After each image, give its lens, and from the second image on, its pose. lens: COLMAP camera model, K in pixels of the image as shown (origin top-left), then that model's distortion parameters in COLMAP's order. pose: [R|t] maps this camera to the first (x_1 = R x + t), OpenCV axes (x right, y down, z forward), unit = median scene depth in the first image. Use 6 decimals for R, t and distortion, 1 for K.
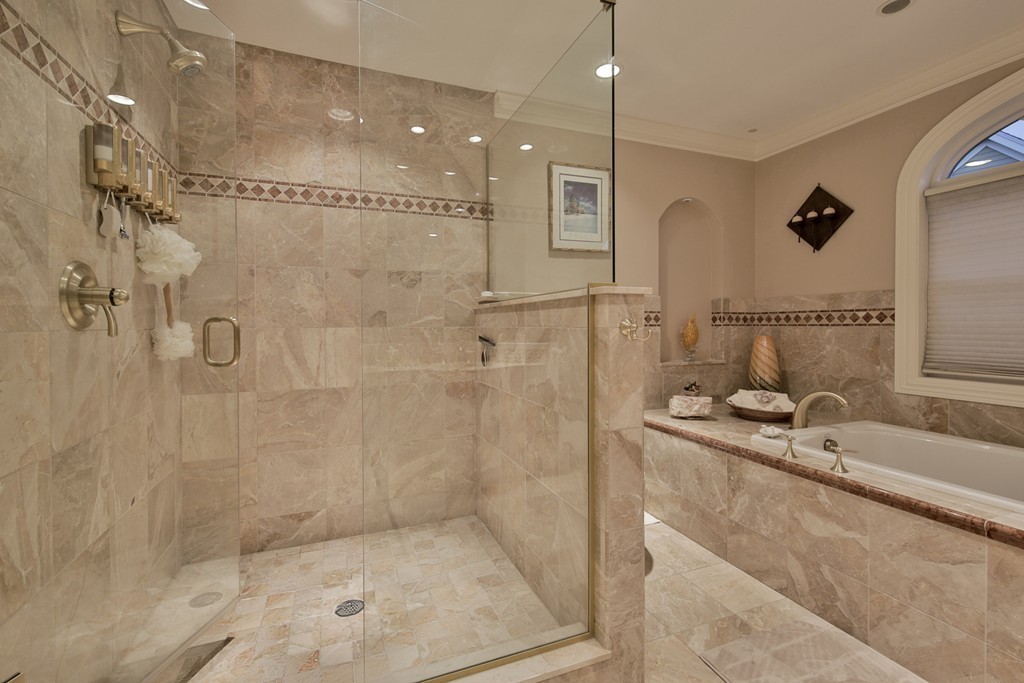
lens RADIAL K [[445.6, 0, 503.8], [0, 445.6, 329.6], [0, 0, 1]] dist [-0.000665, -0.000512]
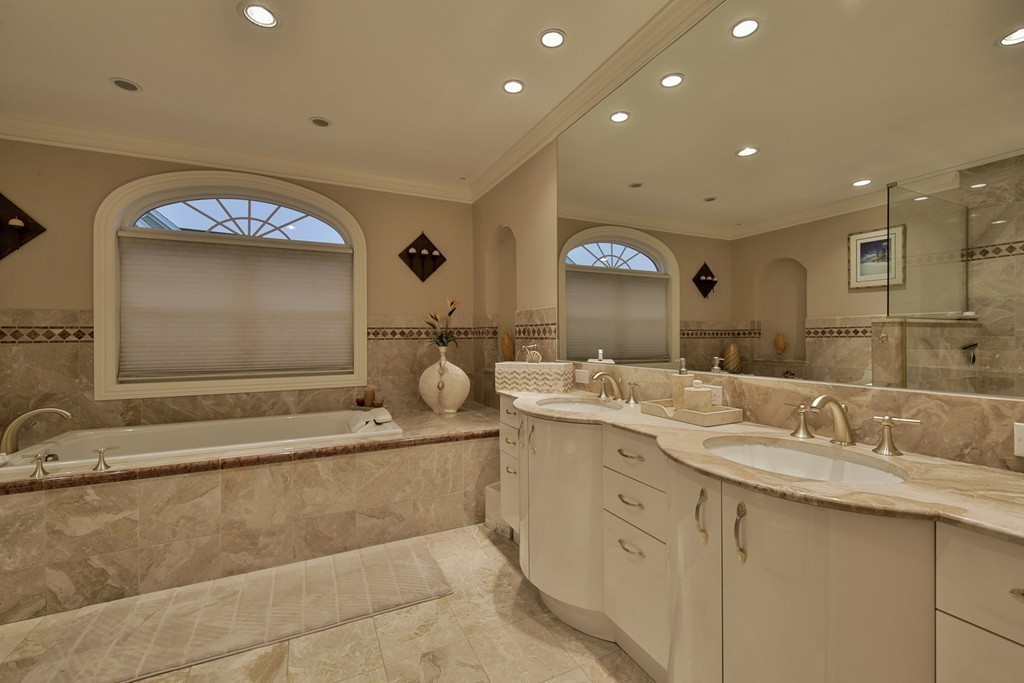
lens RADIAL K [[445.6, 0, 512.3], [0, 445.6, 339.1], [0, 0, 1]] dist [-0.000665, -0.000512]
pose [[-0.079175, -0.001963, 0.996859, -0.434128], [0.016605, 0.999857, 0.003288, -0.002875], [-0.996722, 0.016813, -0.079131, 0.027325]]
